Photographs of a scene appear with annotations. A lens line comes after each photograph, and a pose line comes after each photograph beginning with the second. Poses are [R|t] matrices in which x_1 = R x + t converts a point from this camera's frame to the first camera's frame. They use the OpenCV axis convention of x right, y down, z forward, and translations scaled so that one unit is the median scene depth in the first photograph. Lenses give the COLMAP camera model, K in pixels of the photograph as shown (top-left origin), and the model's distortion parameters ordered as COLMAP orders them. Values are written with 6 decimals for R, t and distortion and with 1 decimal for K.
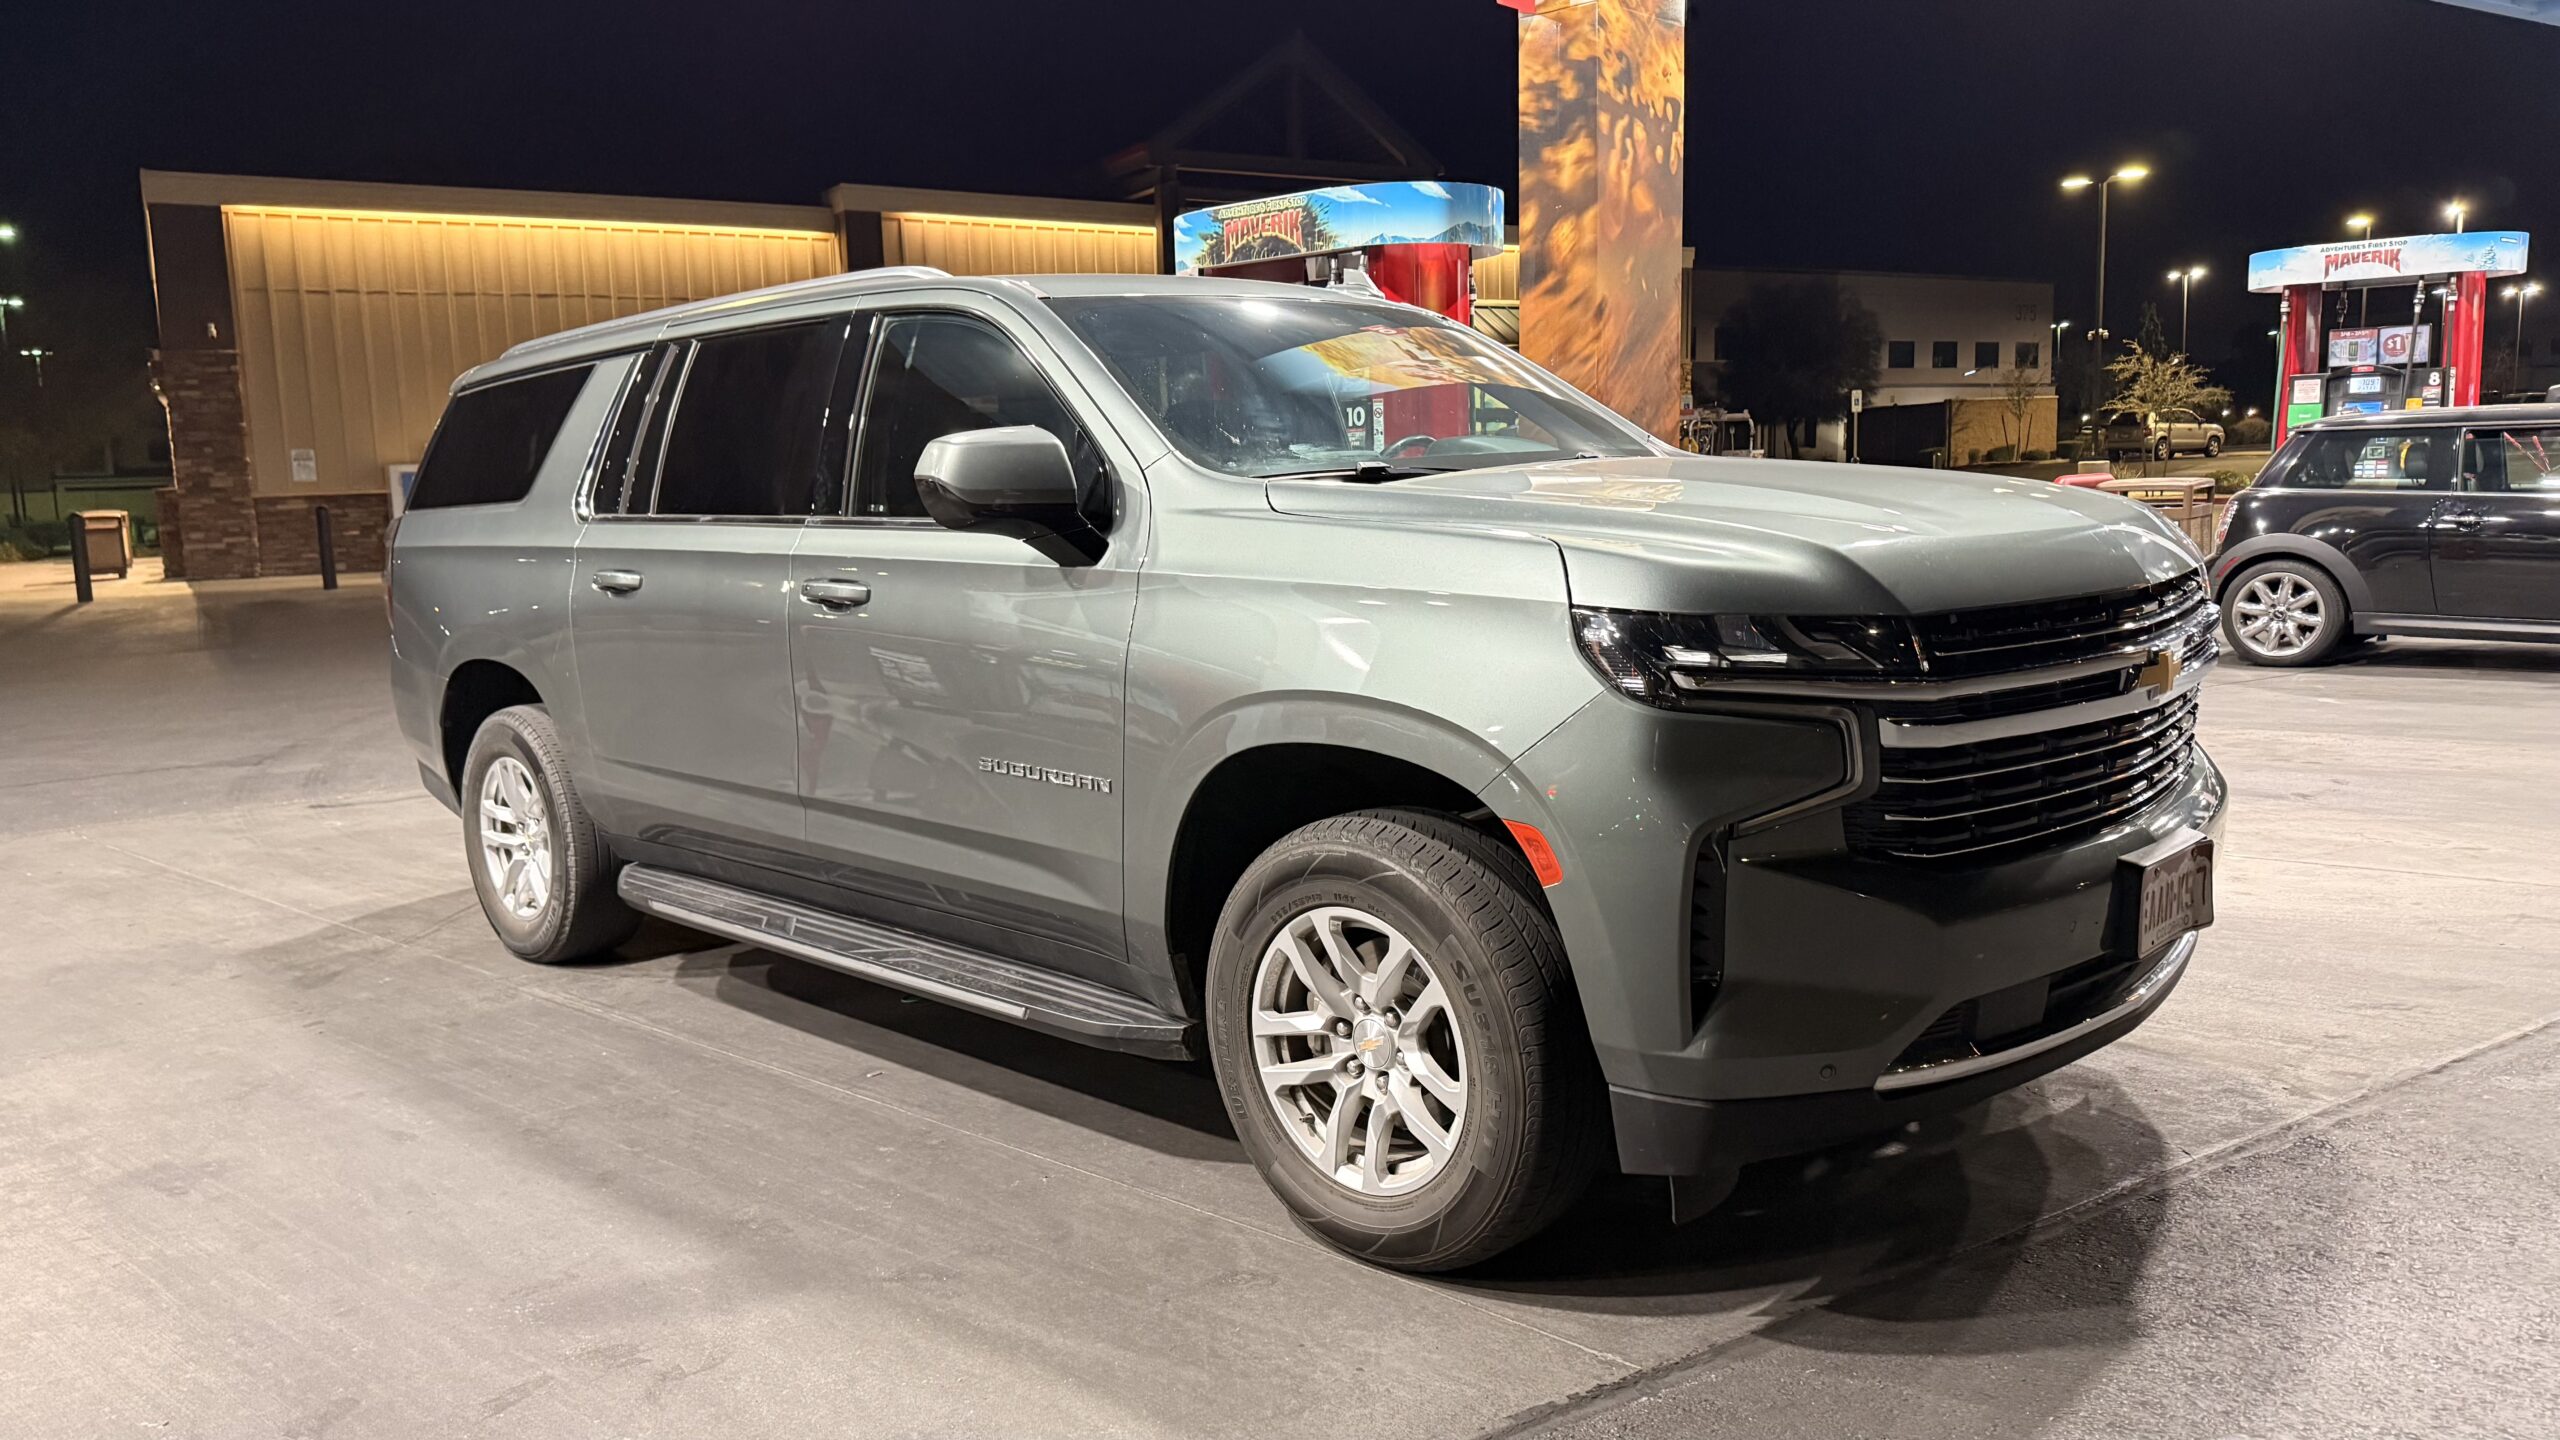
lens RADIAL K [[1810.0, 0, 1267.9], [0, 1810.0, 723.1], [0, 0, 1]] dist [0.003587, -0.034283]
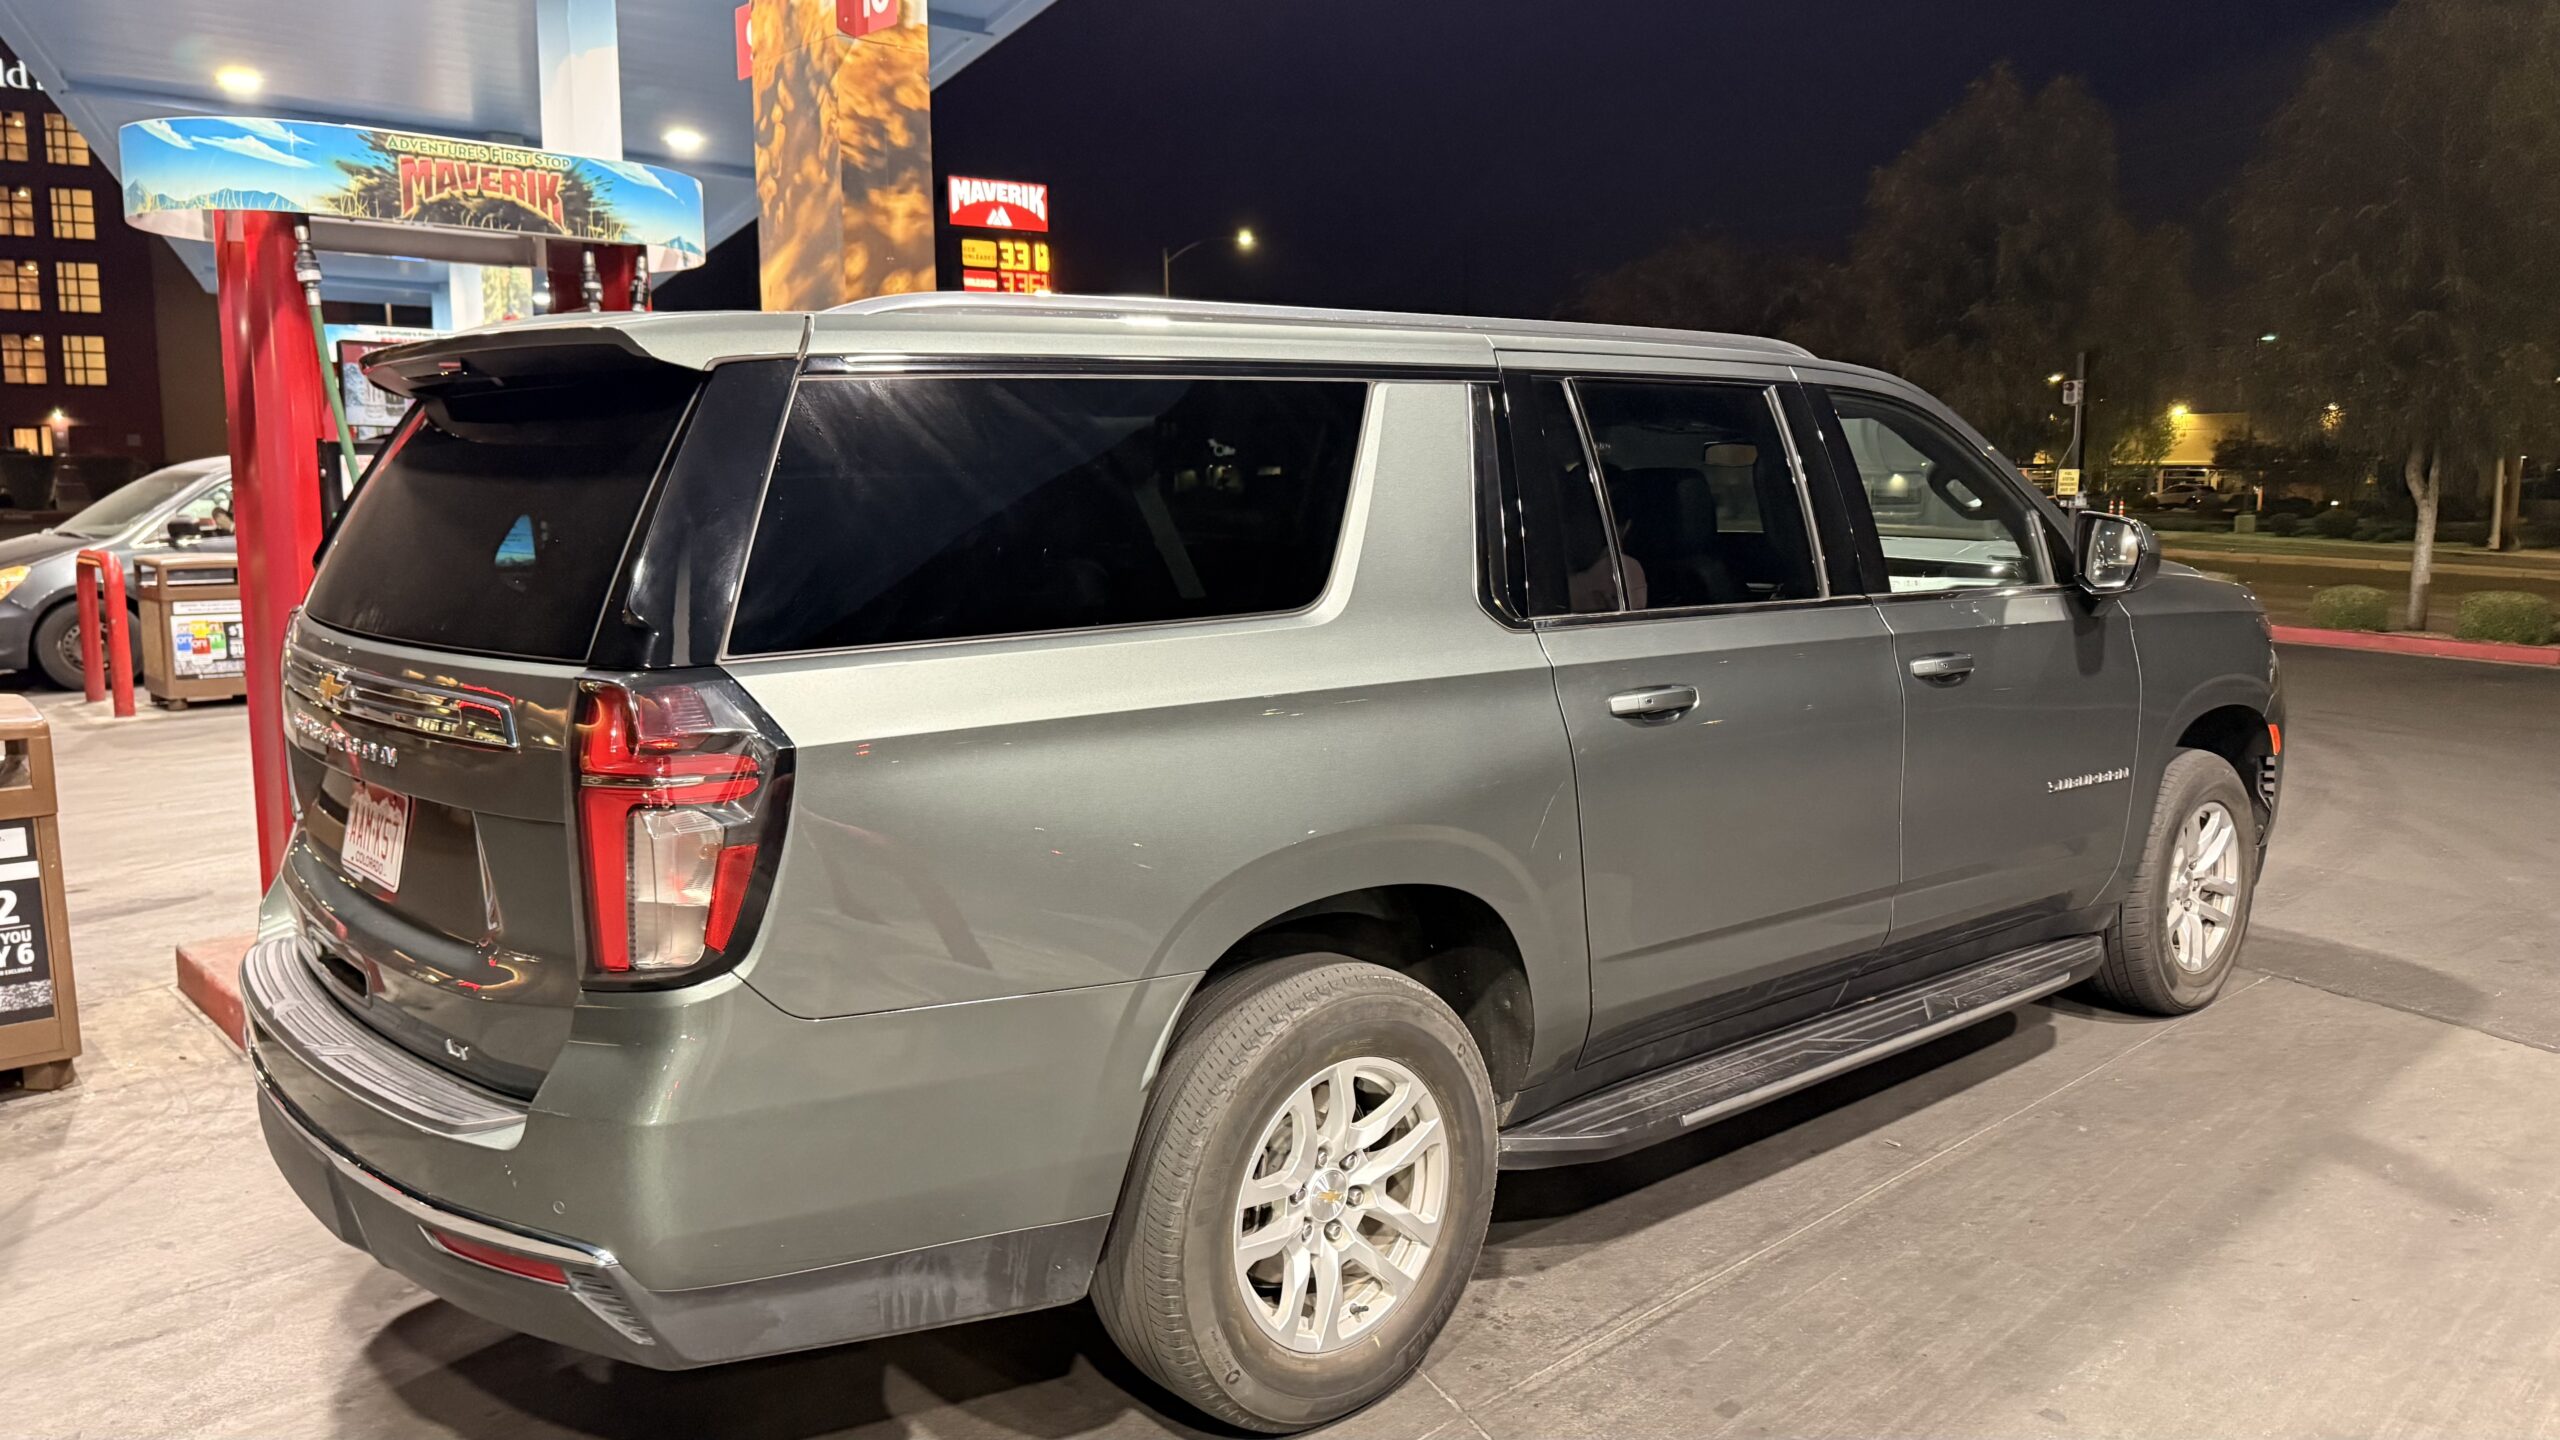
lens RADIAL K [[1810.0, 0, 1358.8], [0, 1810.0, 715.4], [0, 0, 1]] dist [0.003587, -0.034283]
pose [[0.046084, -0.082410, 0.995532, -0.758069], [0.132823, 0.988248, 0.075658, -0.097745], [-0.990068, 0.128743, 0.056488, 0.754400]]
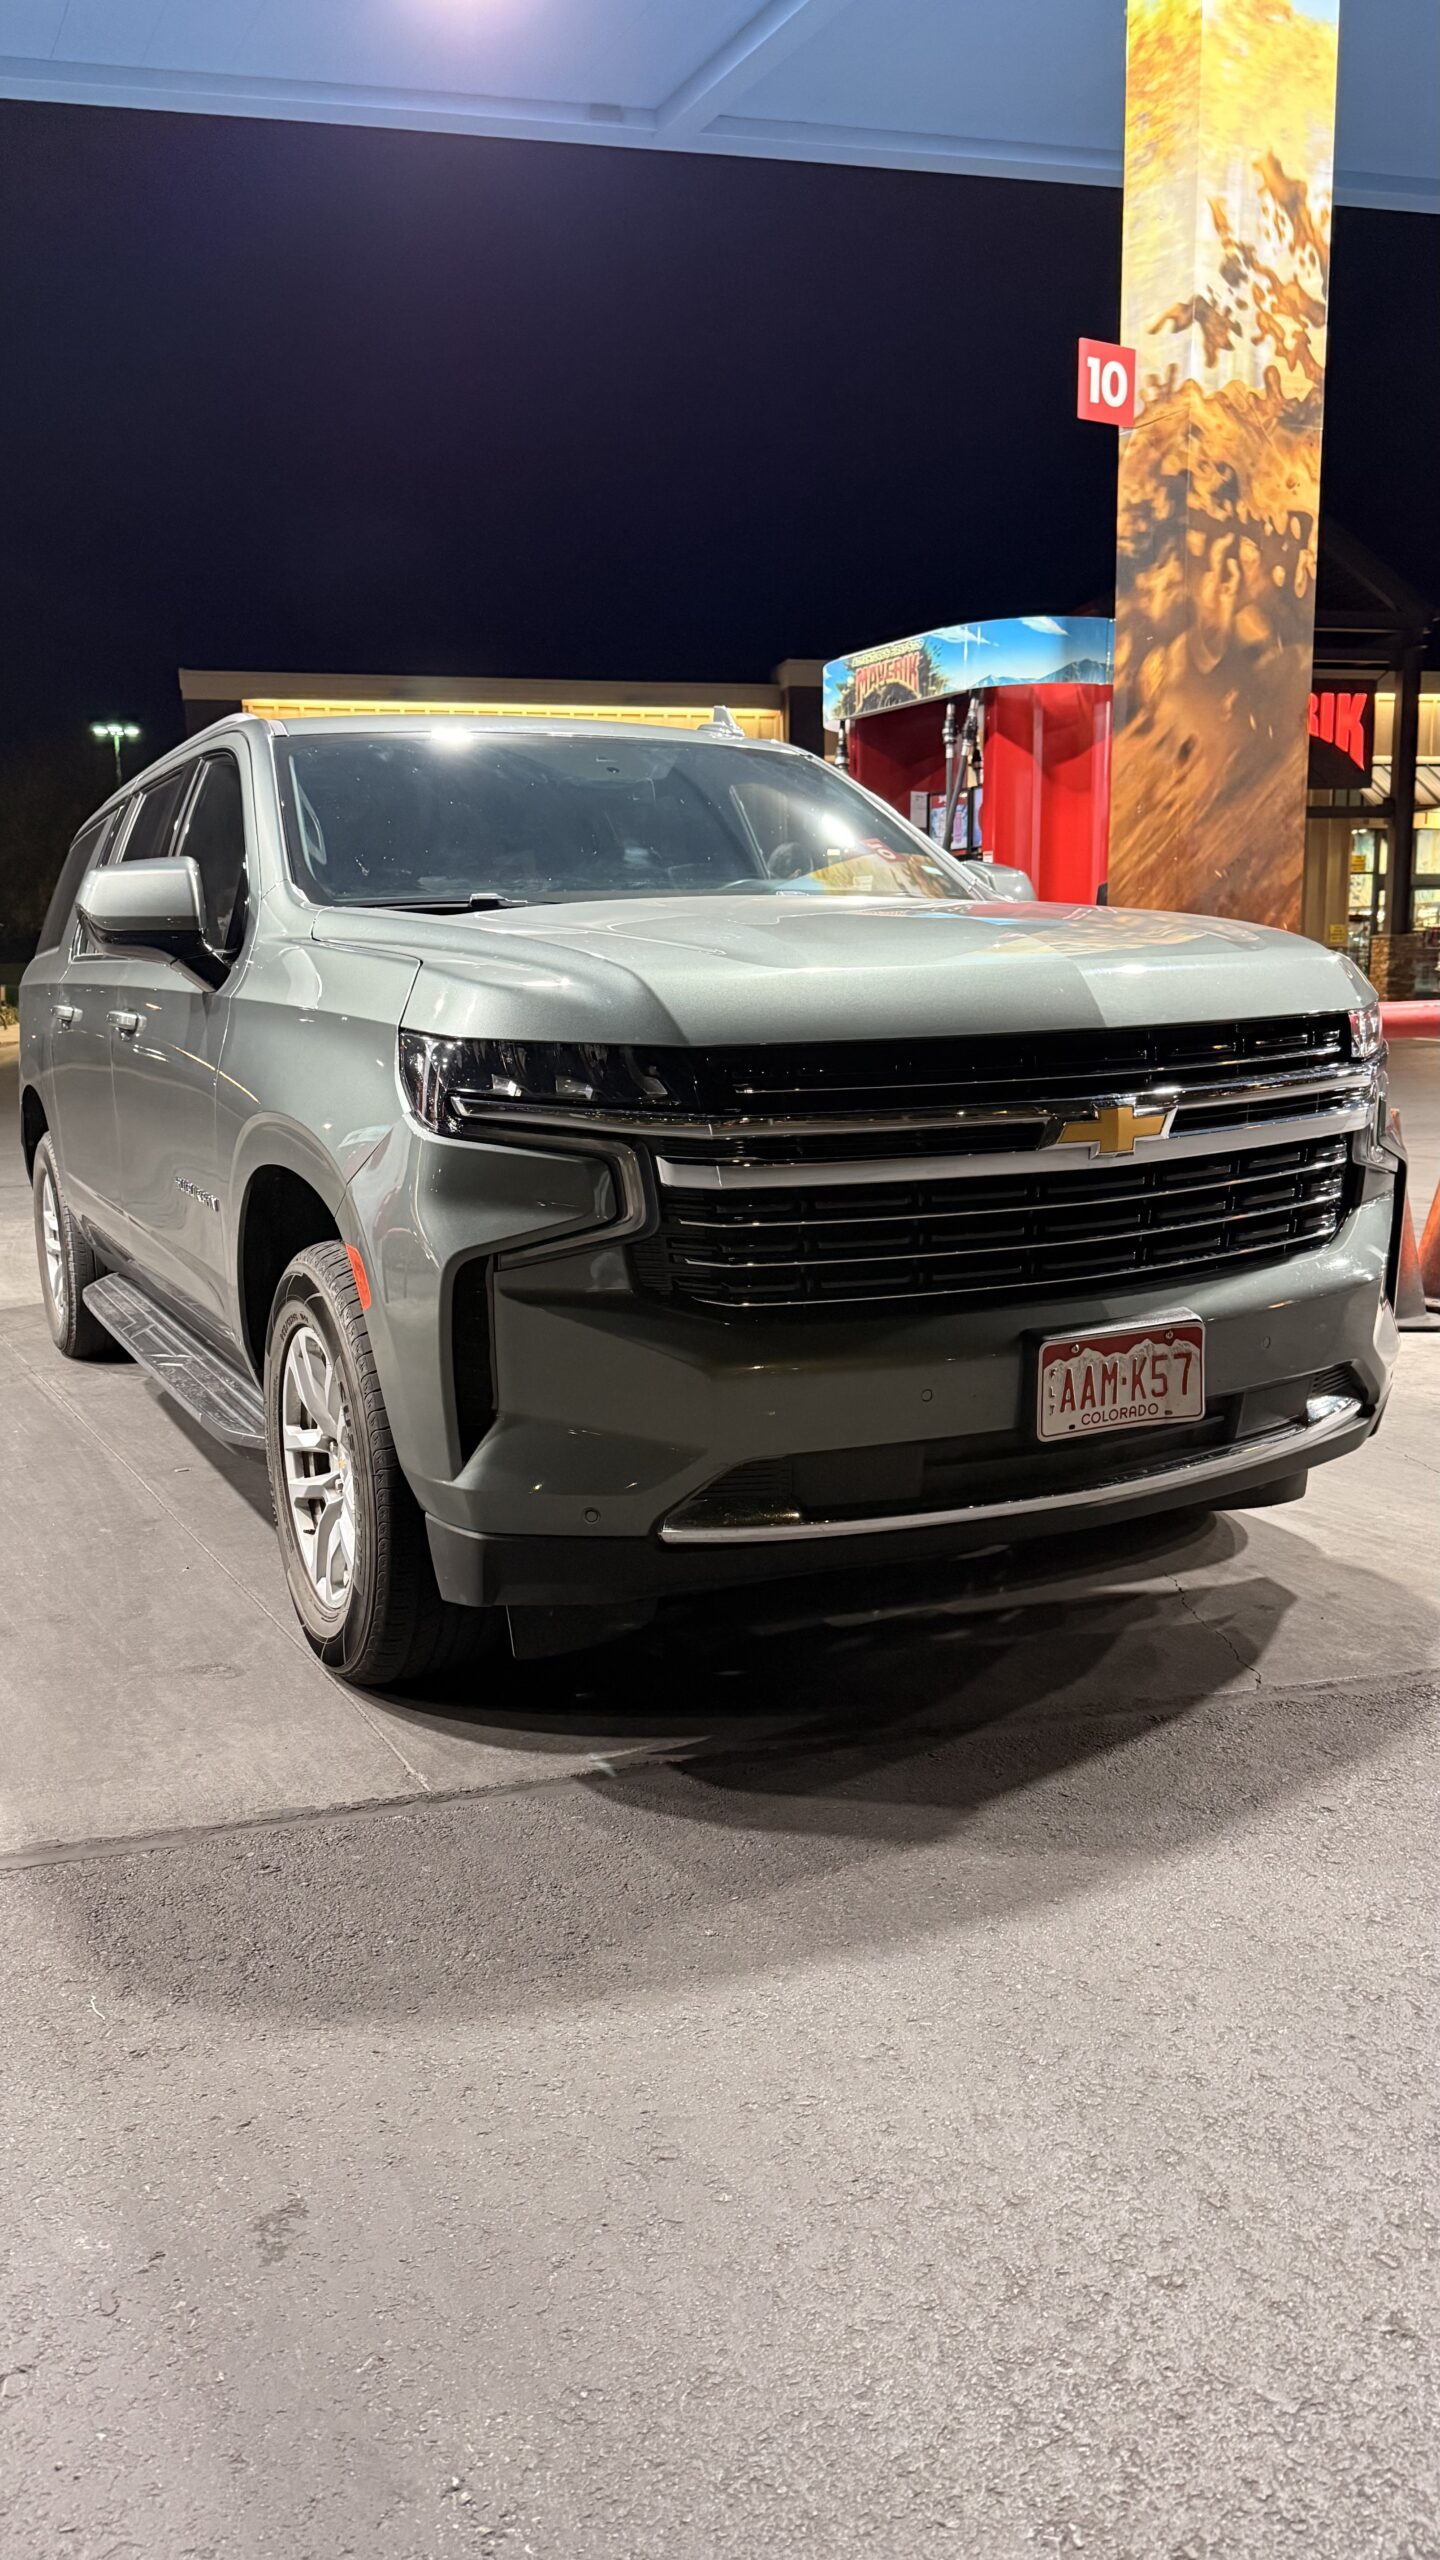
lens RADIAL K [[1810.0, 0, 731.8], [0, 1810.0, 1289.8], [0, 0, 1]] dist [0.003587, -0.034283]
pose [[0.952904, 0.065469, -0.296121, 0.255935], [-0.051408, 0.997160, 0.055034, 0.006451], [0.298883, -0.037220, 0.953564, 0.044170]]
